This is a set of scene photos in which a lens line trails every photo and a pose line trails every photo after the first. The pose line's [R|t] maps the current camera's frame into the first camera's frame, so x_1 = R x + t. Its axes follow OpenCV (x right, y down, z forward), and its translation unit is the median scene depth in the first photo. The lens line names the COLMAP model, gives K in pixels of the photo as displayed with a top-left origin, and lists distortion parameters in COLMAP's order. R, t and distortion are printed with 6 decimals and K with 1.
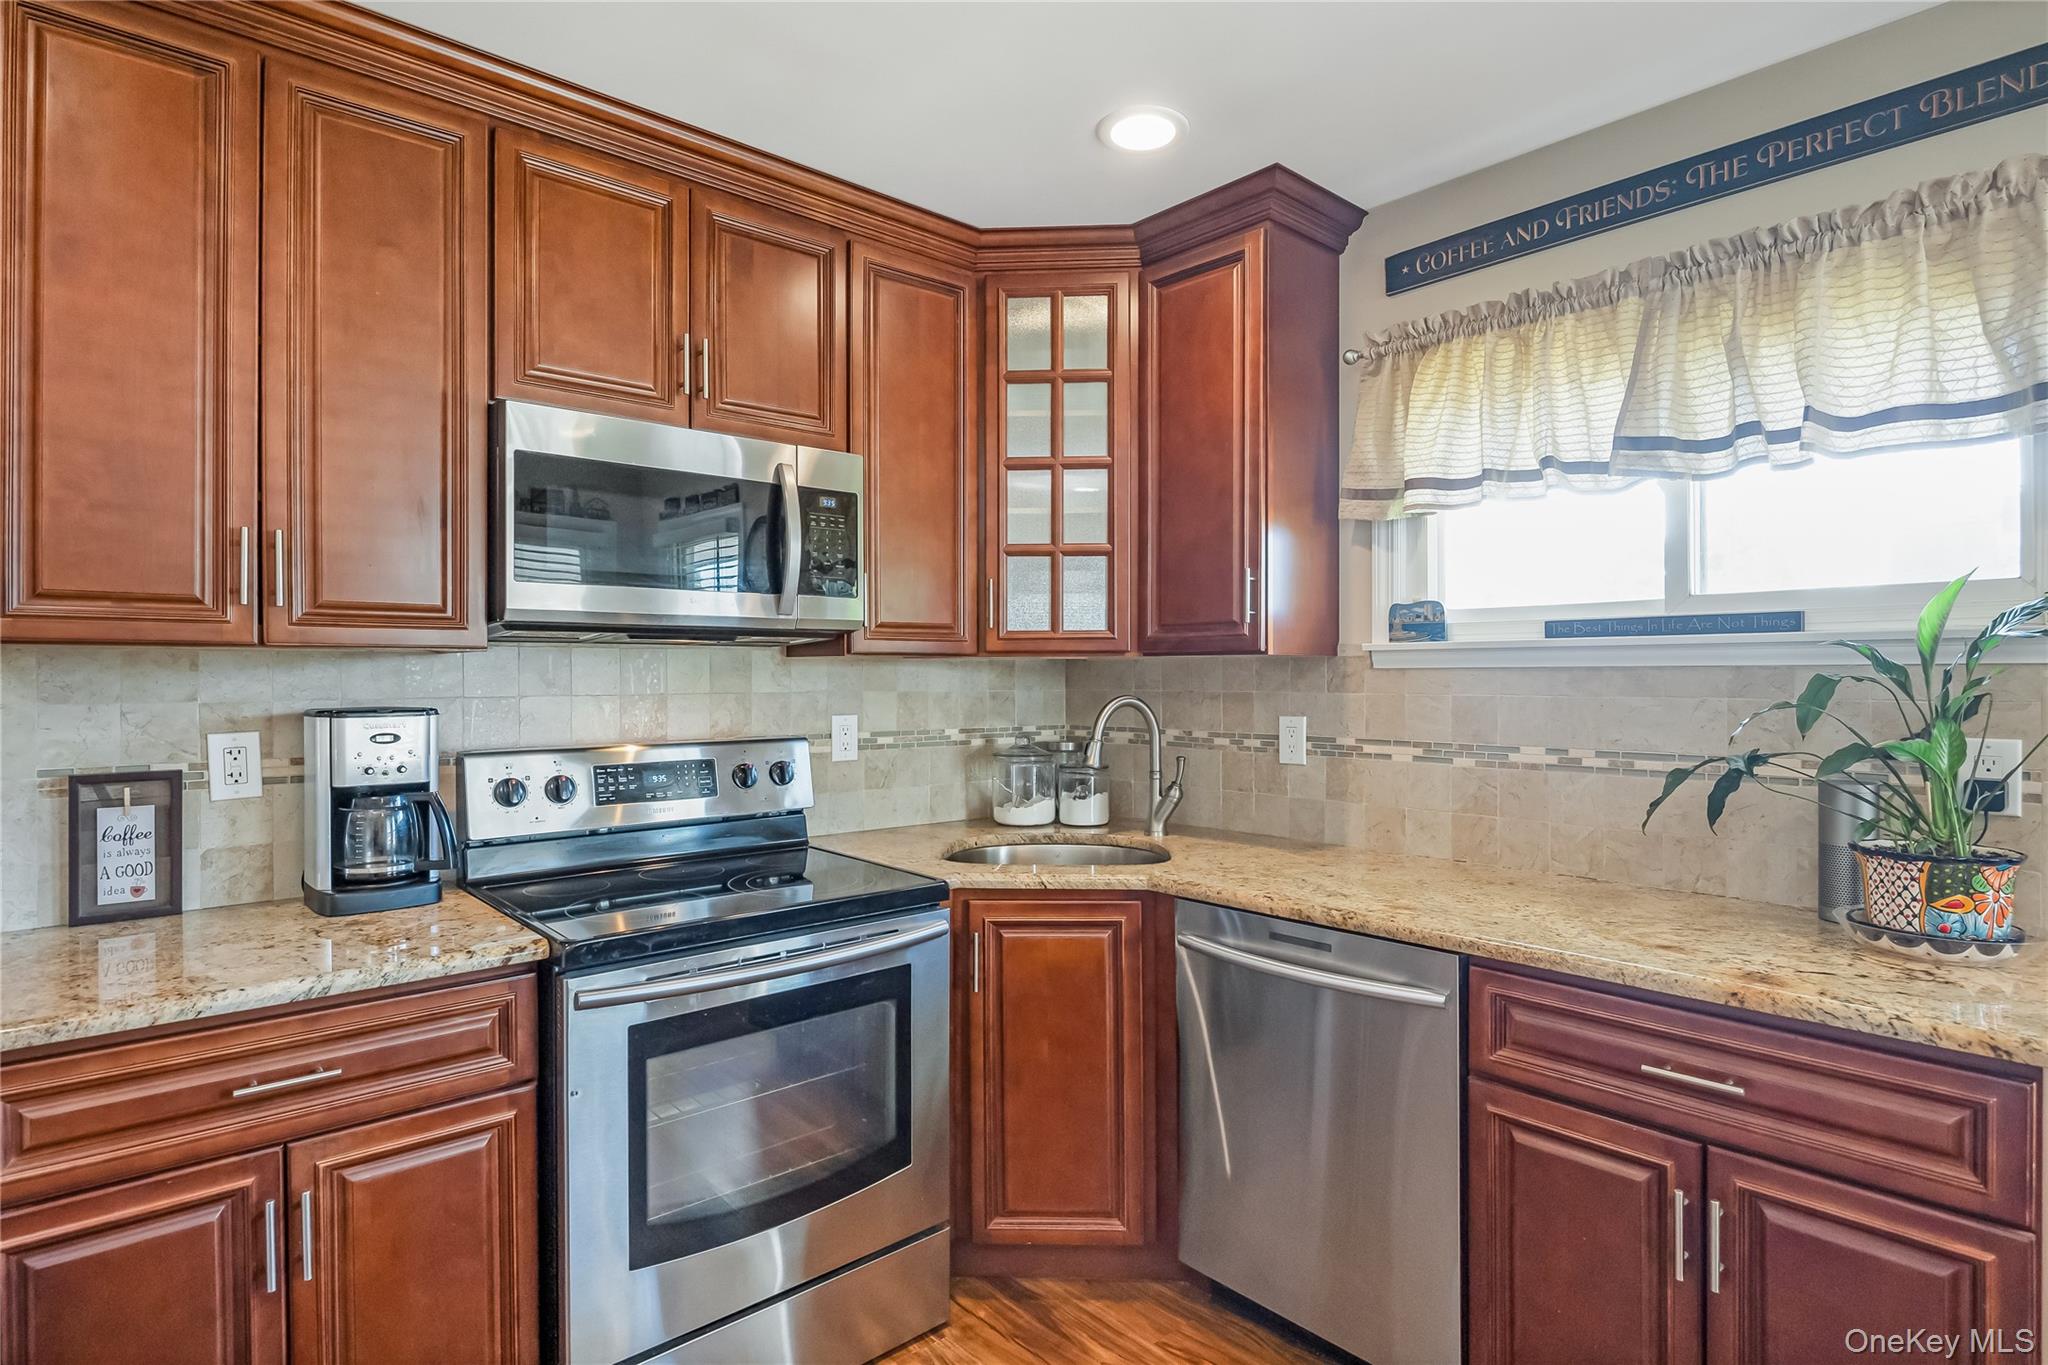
lens RADIAL K [[1038.7, 0, 1024.0], [0, 1038.7, 682.5], [0, 0, 1]] dist [-0.015278, 0.000881]
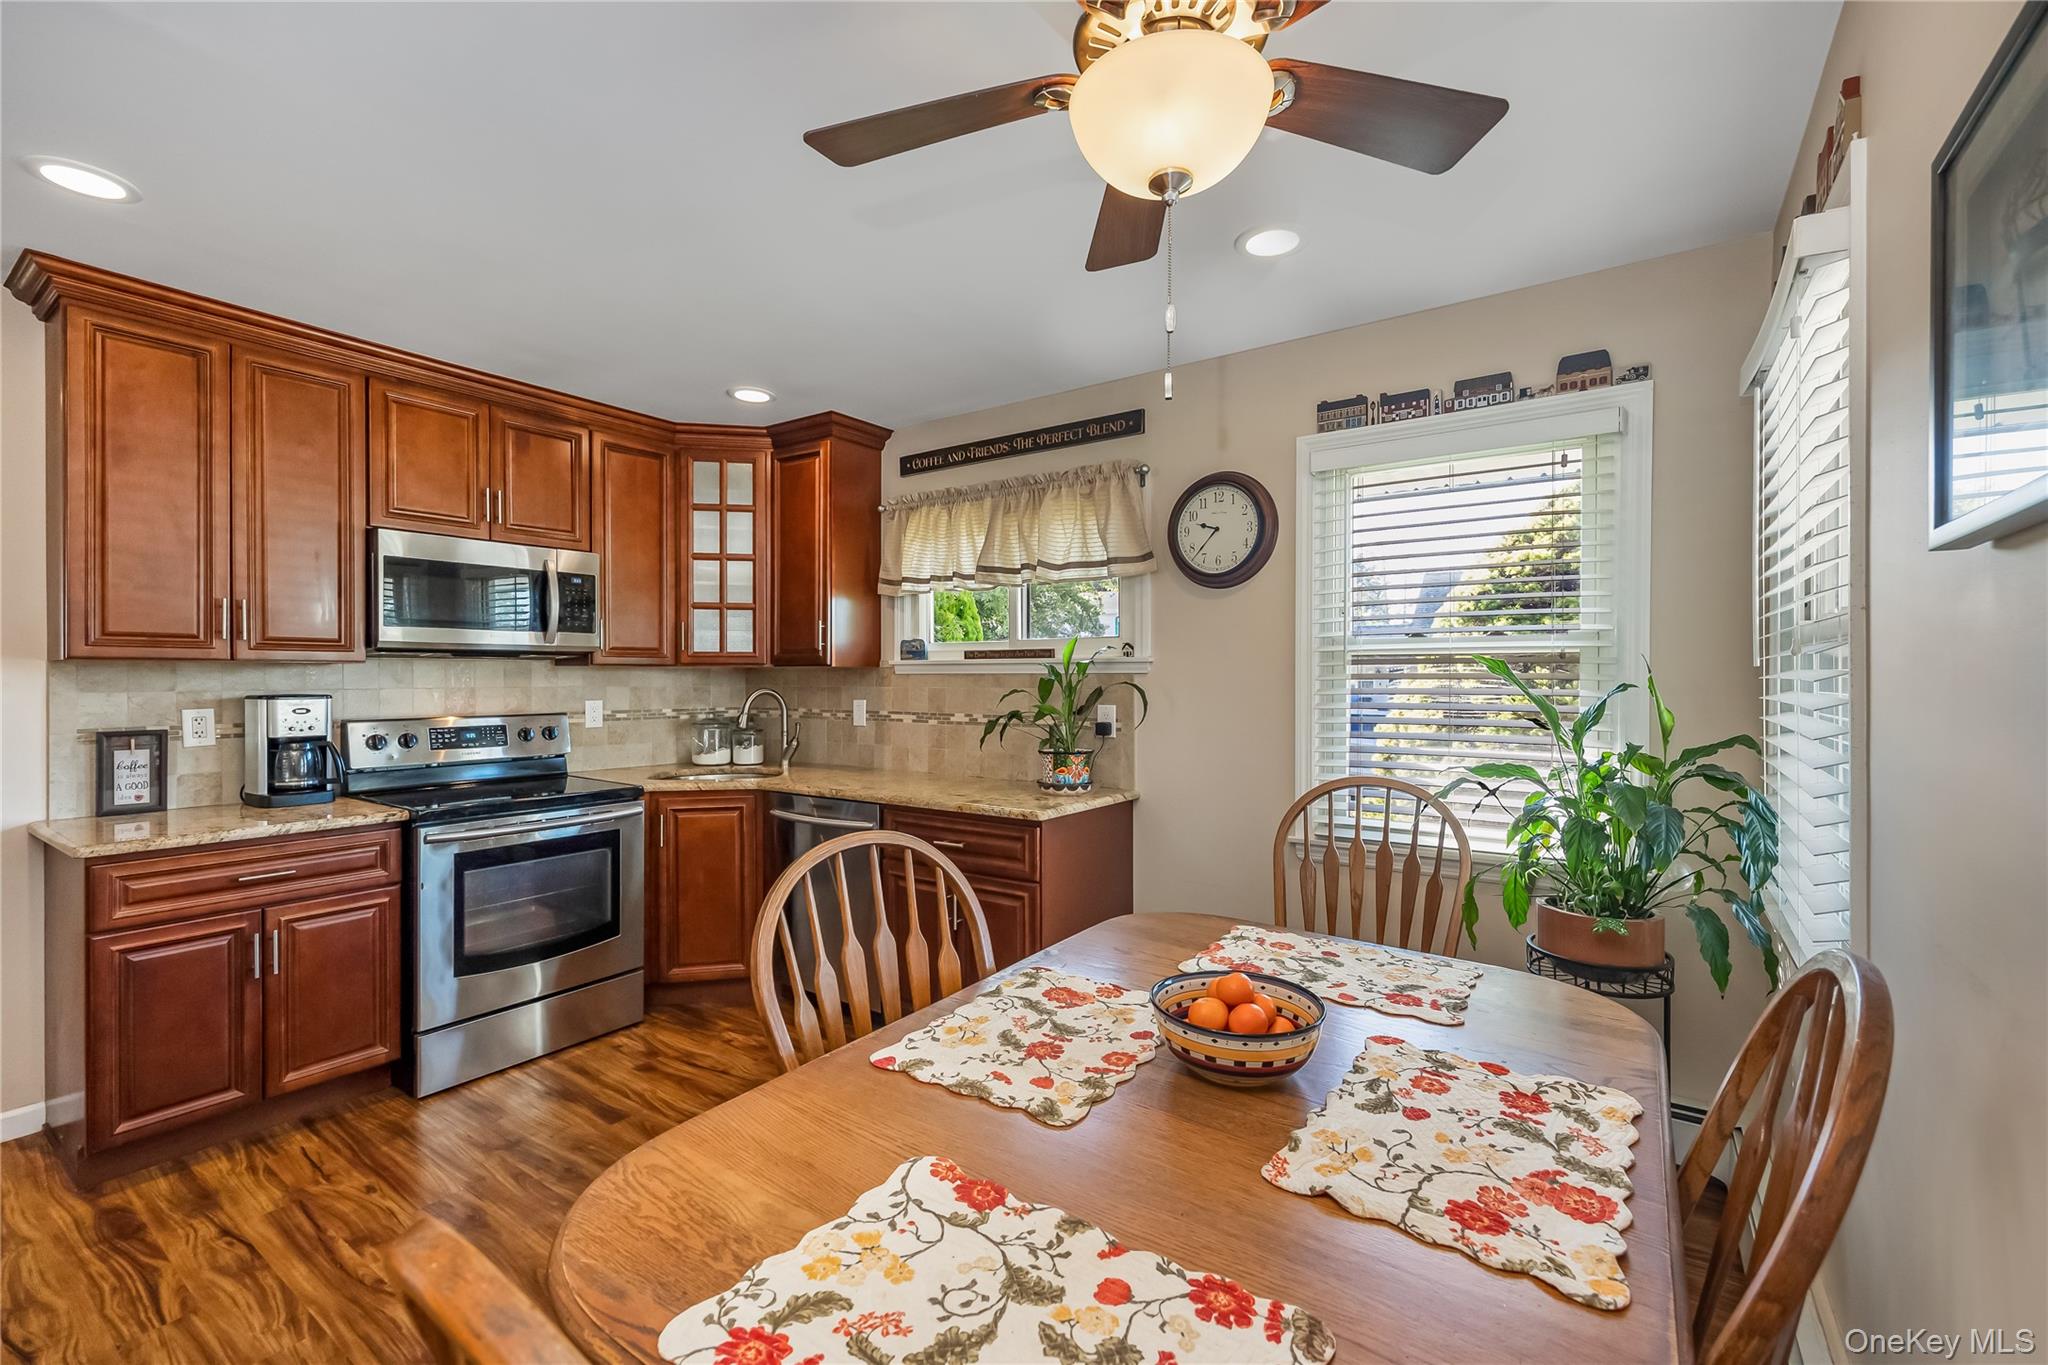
lens RADIAL K [[863.4, 0, 1024.0], [0, 863.4, 682.5], [0, 0, 1]] dist [0.001363, 0.000483]
pose [[0.972058, 0.000554, 0.234741, 0.235759], [-0.000585, 1.000000, 0.000064, 0.002574], [-0.234741, -0.000199, 0.972058, -0.702176]]
